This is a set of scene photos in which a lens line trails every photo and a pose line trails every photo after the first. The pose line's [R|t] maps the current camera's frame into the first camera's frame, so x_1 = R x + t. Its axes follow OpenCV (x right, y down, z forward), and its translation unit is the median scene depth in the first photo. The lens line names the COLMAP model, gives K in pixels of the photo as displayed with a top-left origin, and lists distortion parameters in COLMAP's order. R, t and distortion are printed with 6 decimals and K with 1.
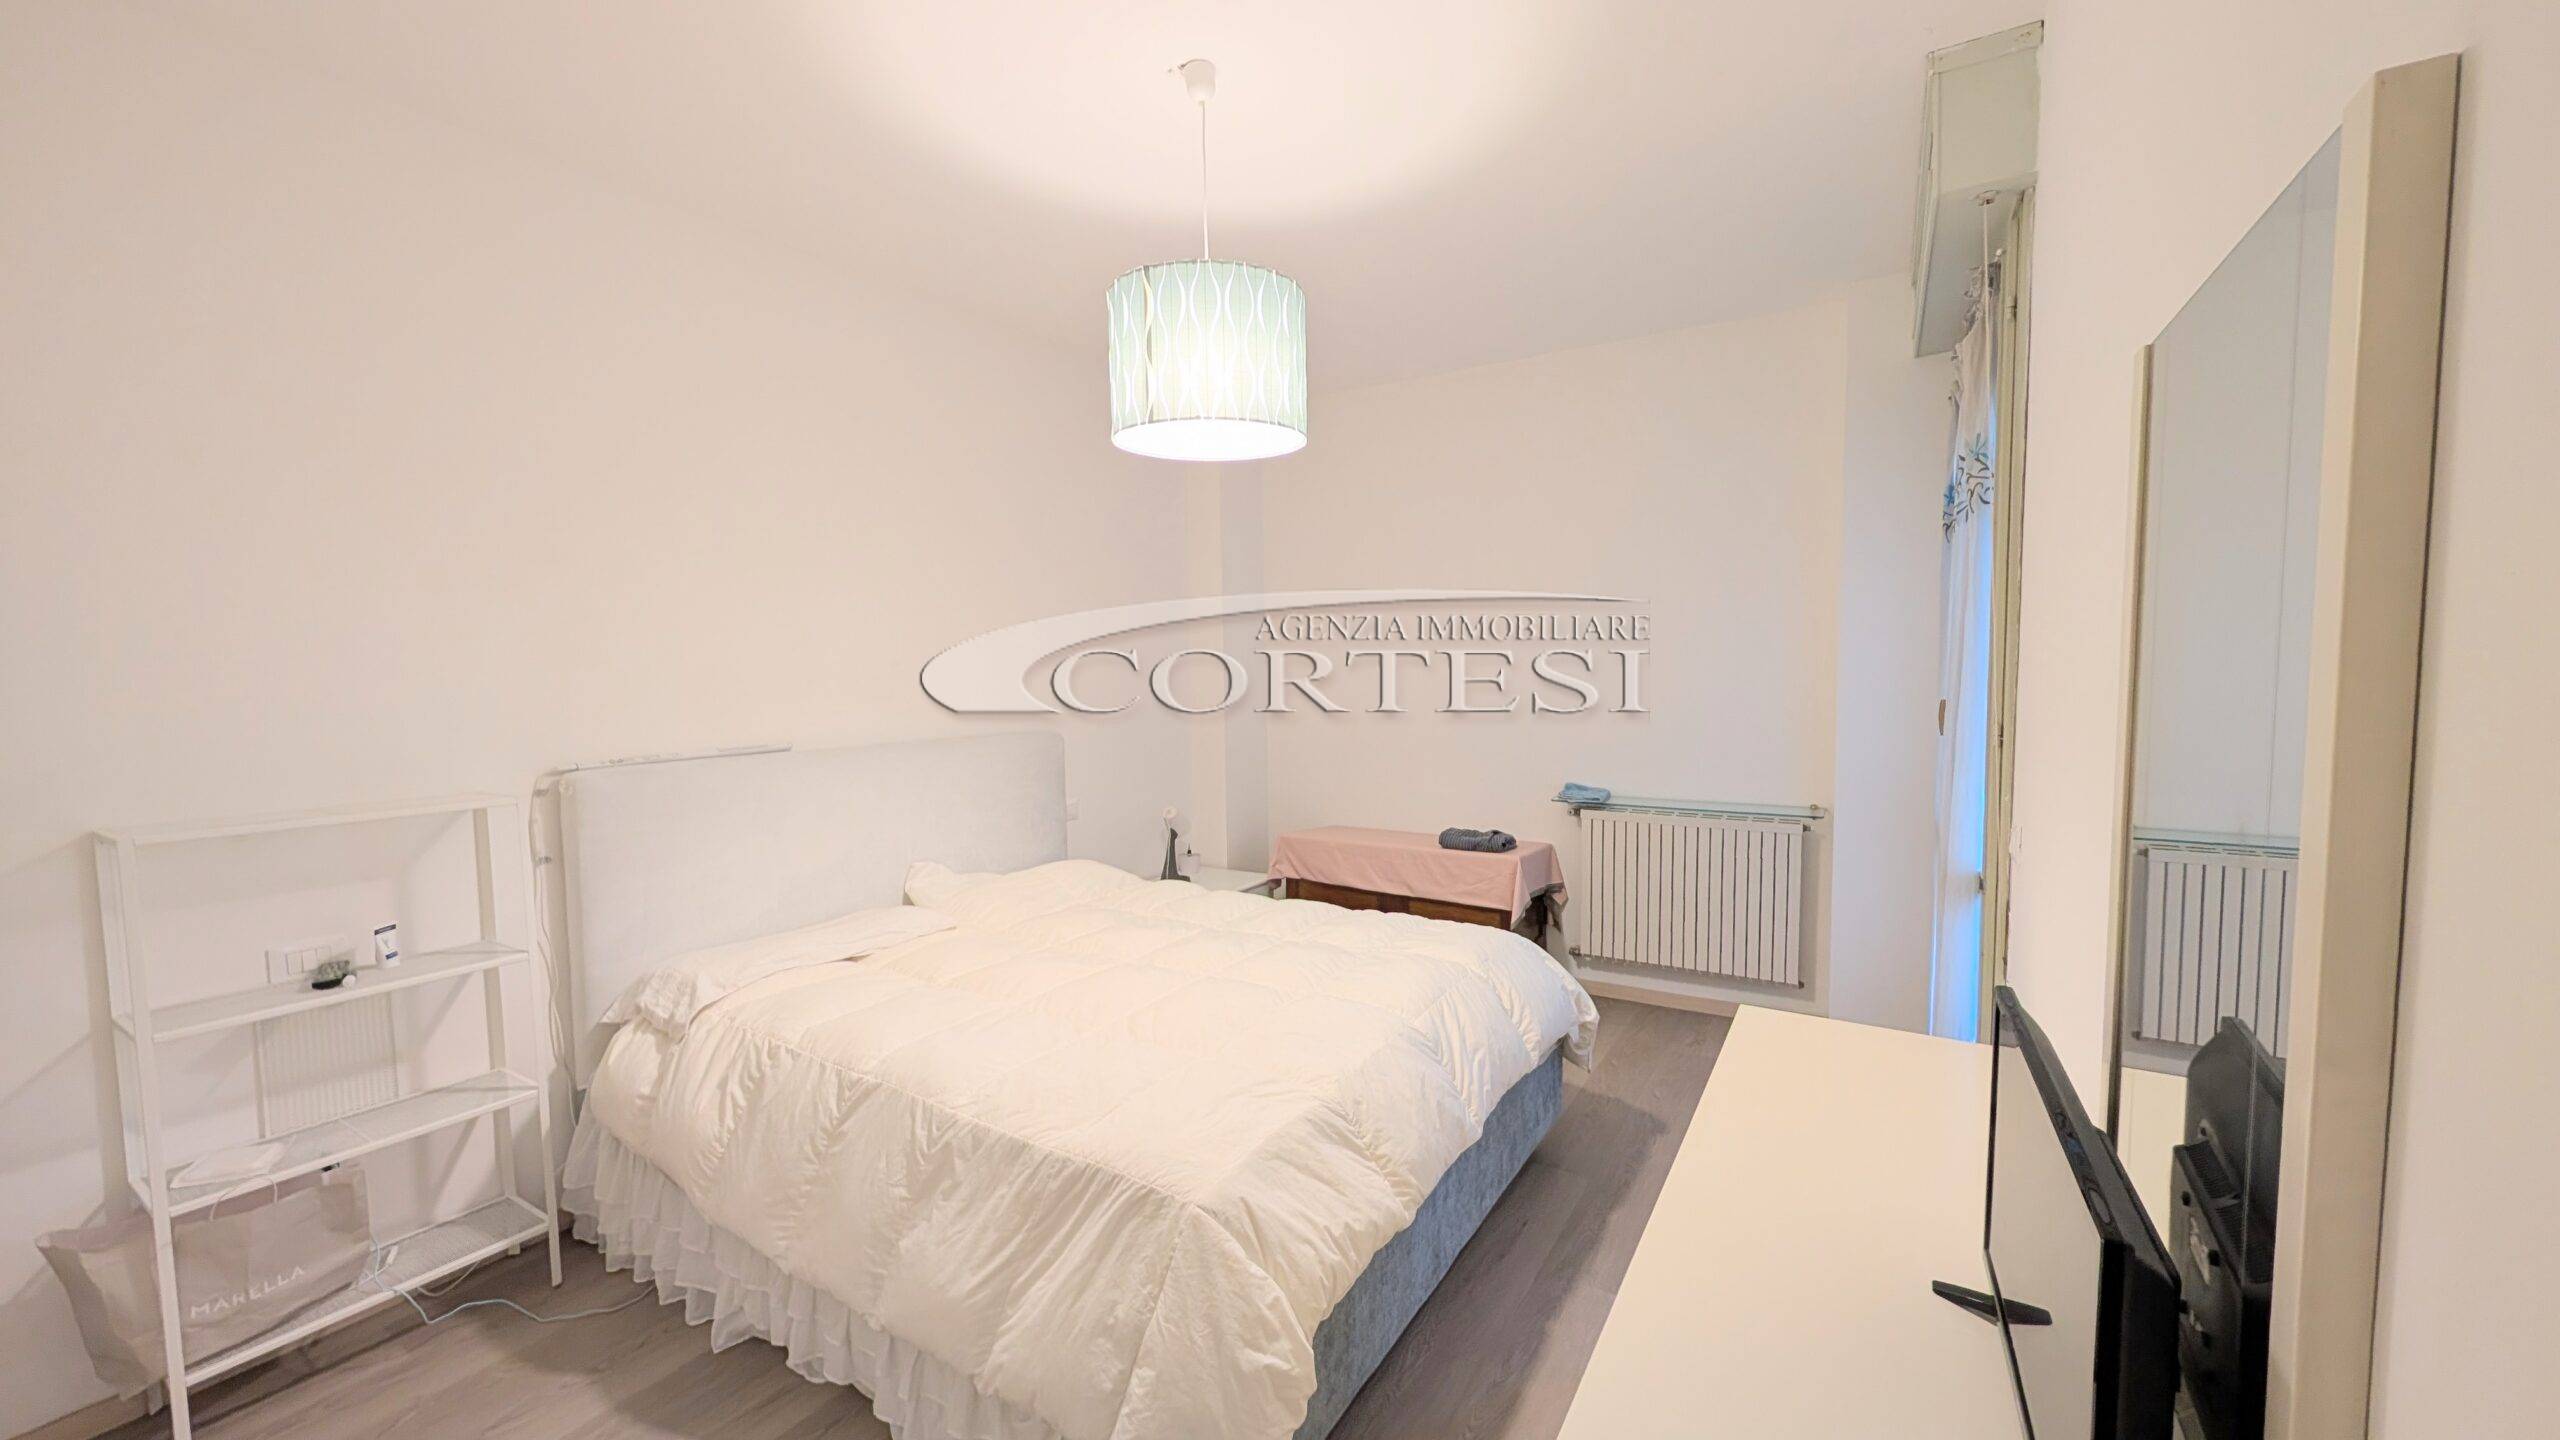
lens RADIAL K [[928.3, 0, 1275.4], [0, 928.3, 706.8], [0, 0, 1]] dist [0.000024, 0.000012]
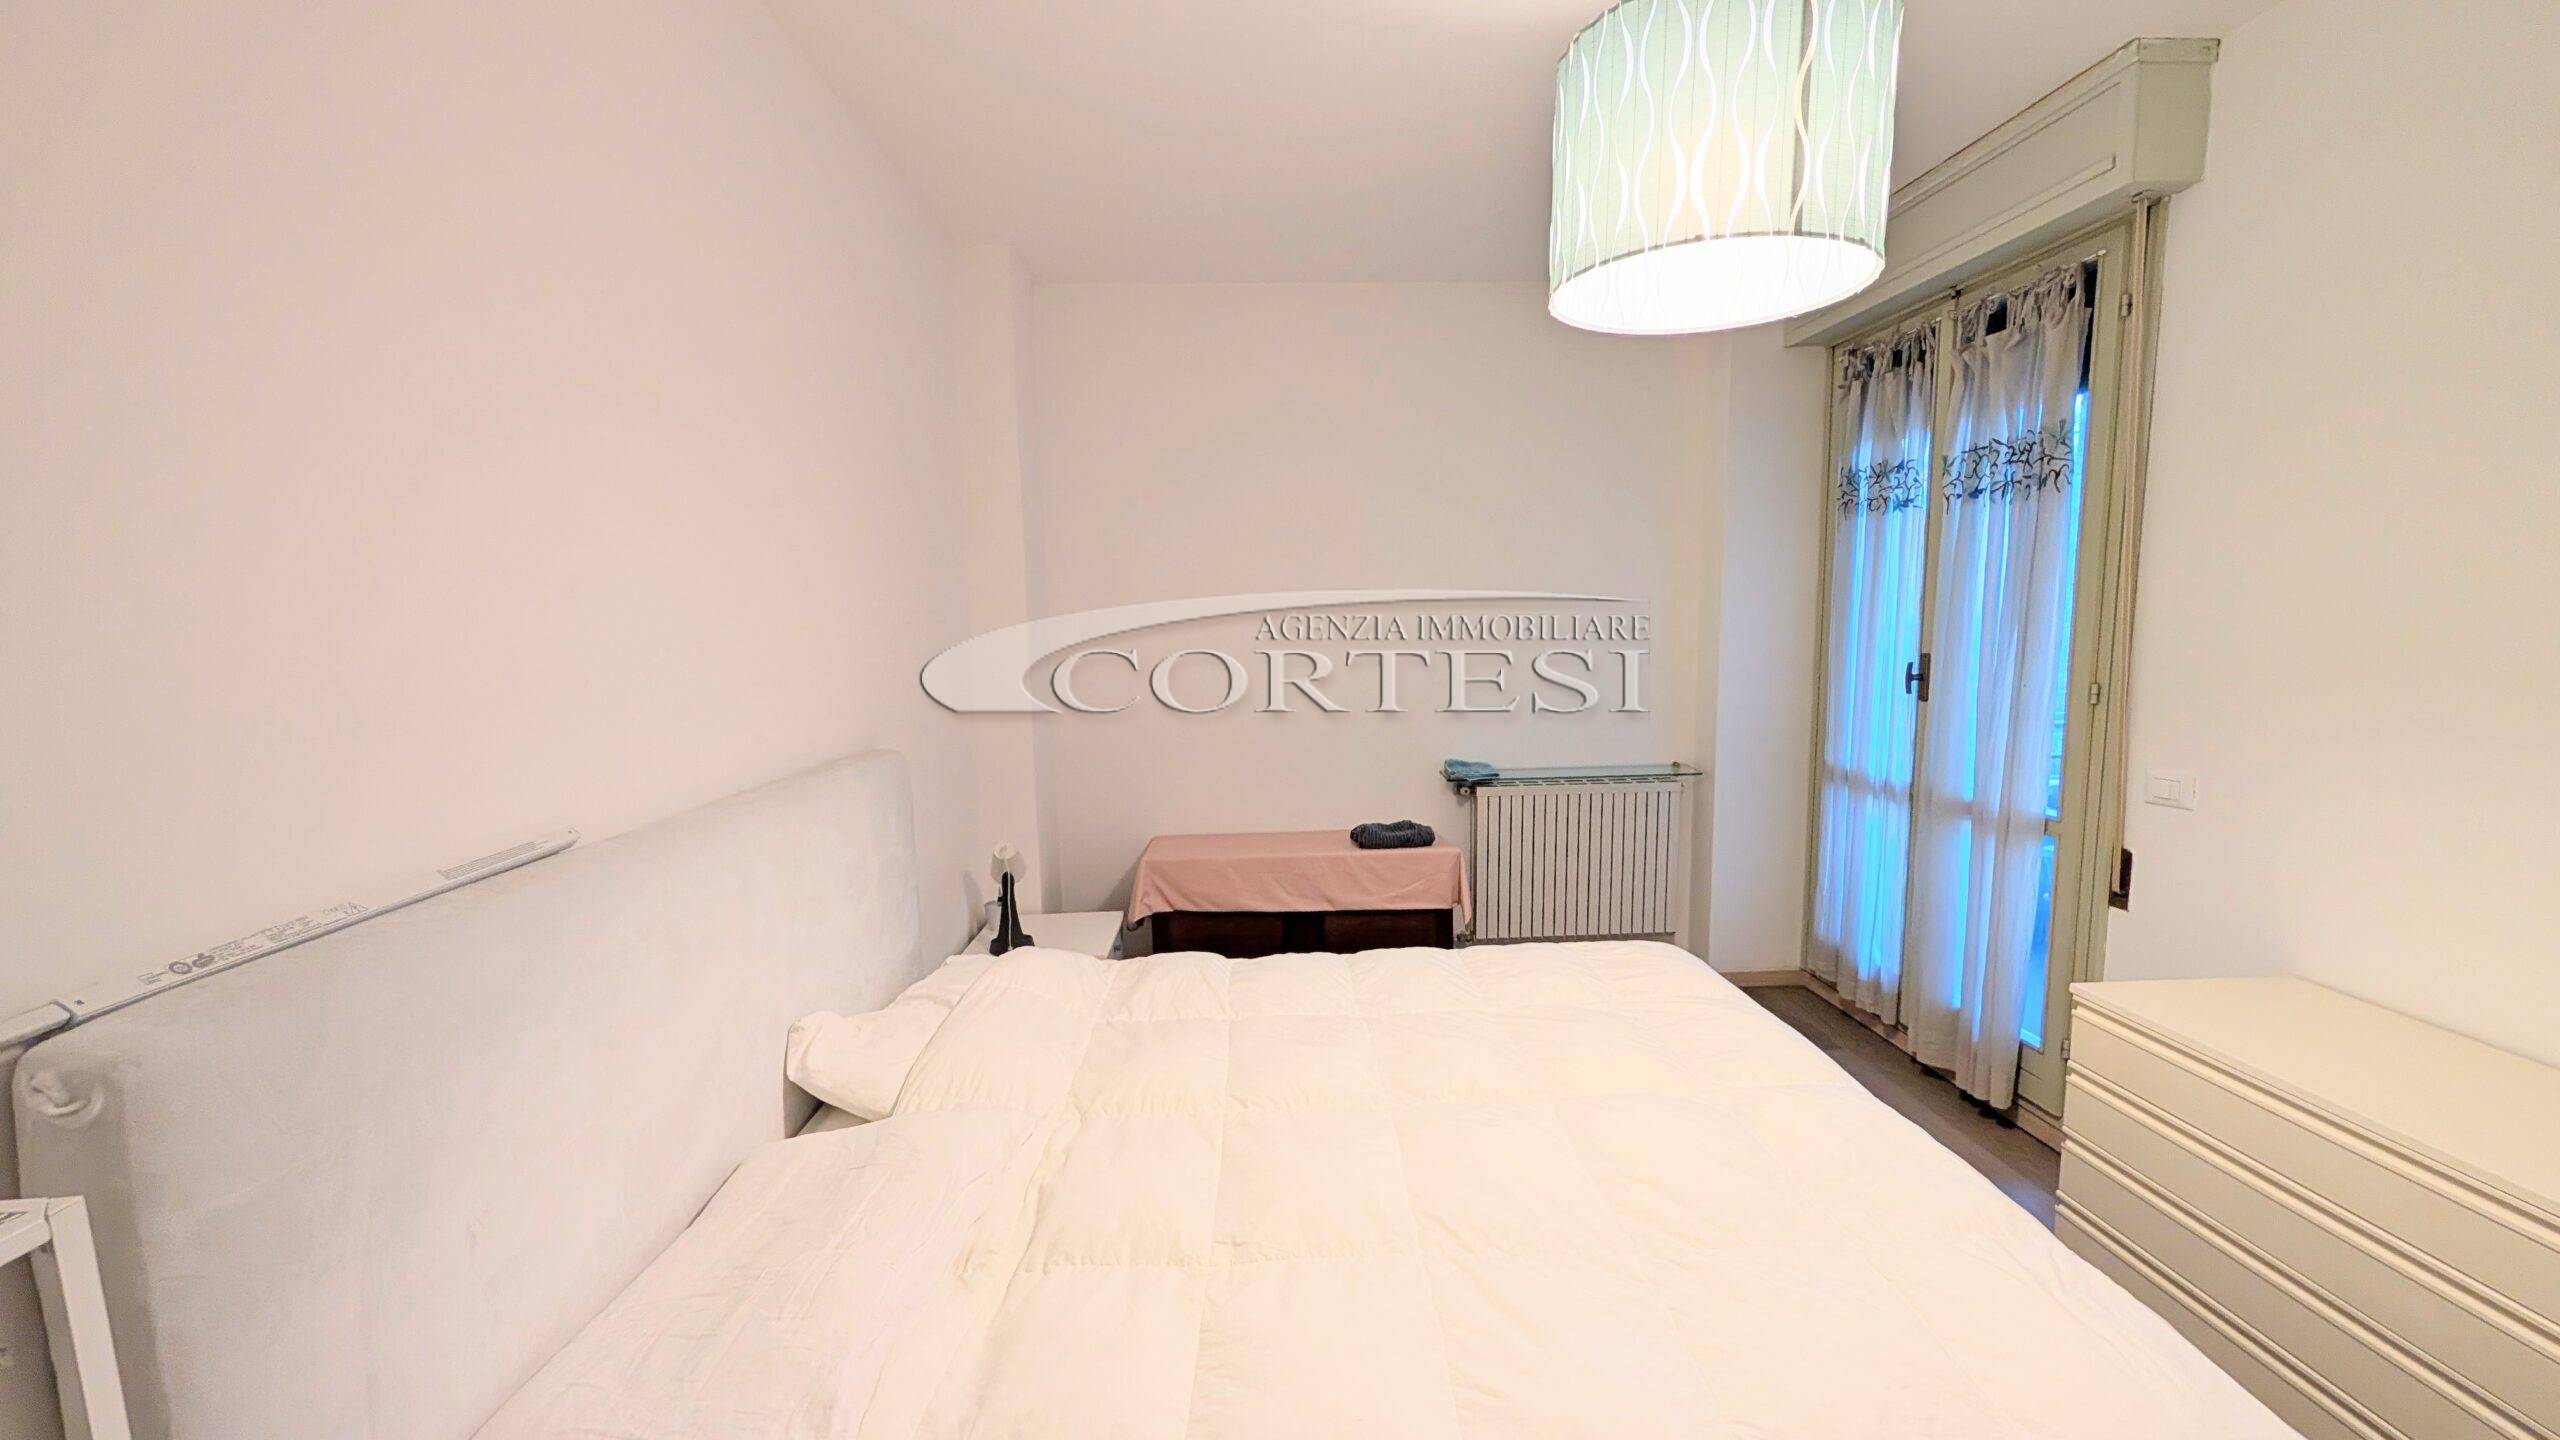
lens RADIAL K [[951.4, 0, 1285.3], [0, 951.4, 726.4], [0, 0, 1]] dist [-0.000341, -0.000147]
pose [[0.824315, -0.063814, 0.562524, -0.364305], [0.030480, 0.997188, 0.068458, -0.021374], [-0.565311, -0.039285, 0.823942, 0.331047]]
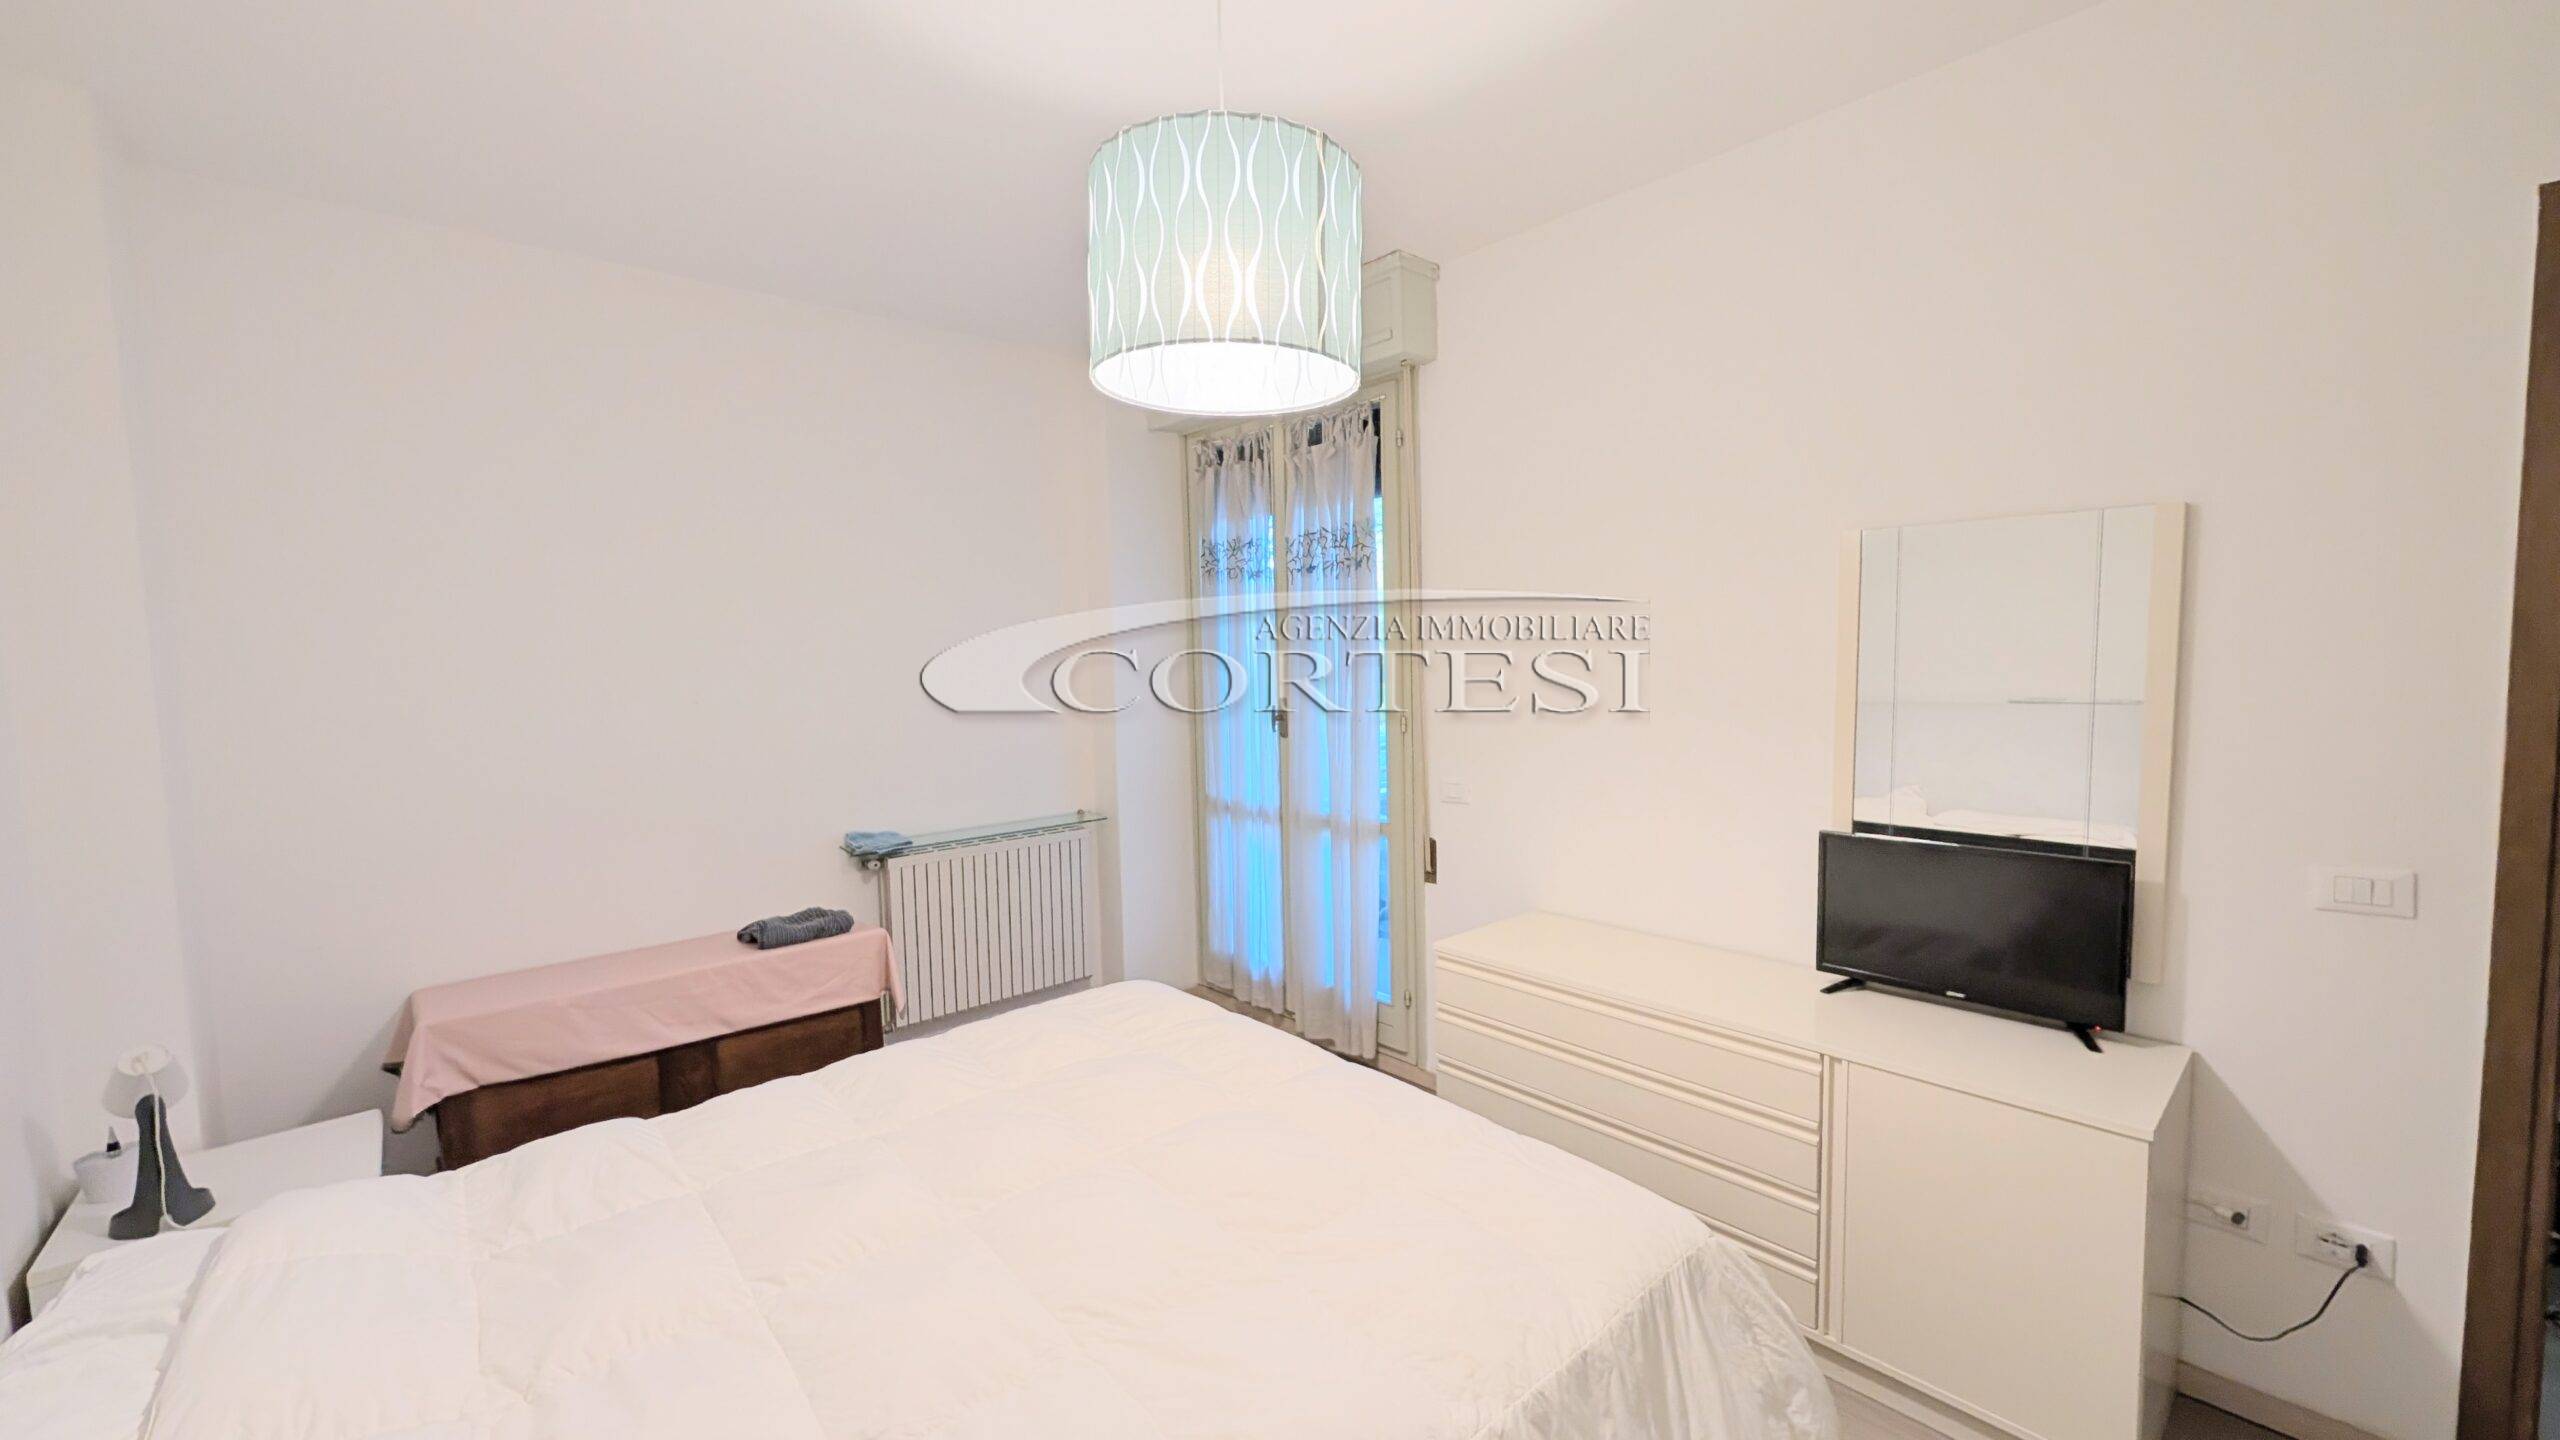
lens RADIAL K [[983.9, 0, 1283.6], [0, 983.9, 728.0], [0, 0, 1]] dist [-0.000709, 0.000025]
pose [[0.278457, -0.060118, 0.958565, -0.424105], [0.063616, 0.997002, 0.044048, -0.024829], [-0.958340, 0.048714, 0.281446, 0.404135]]
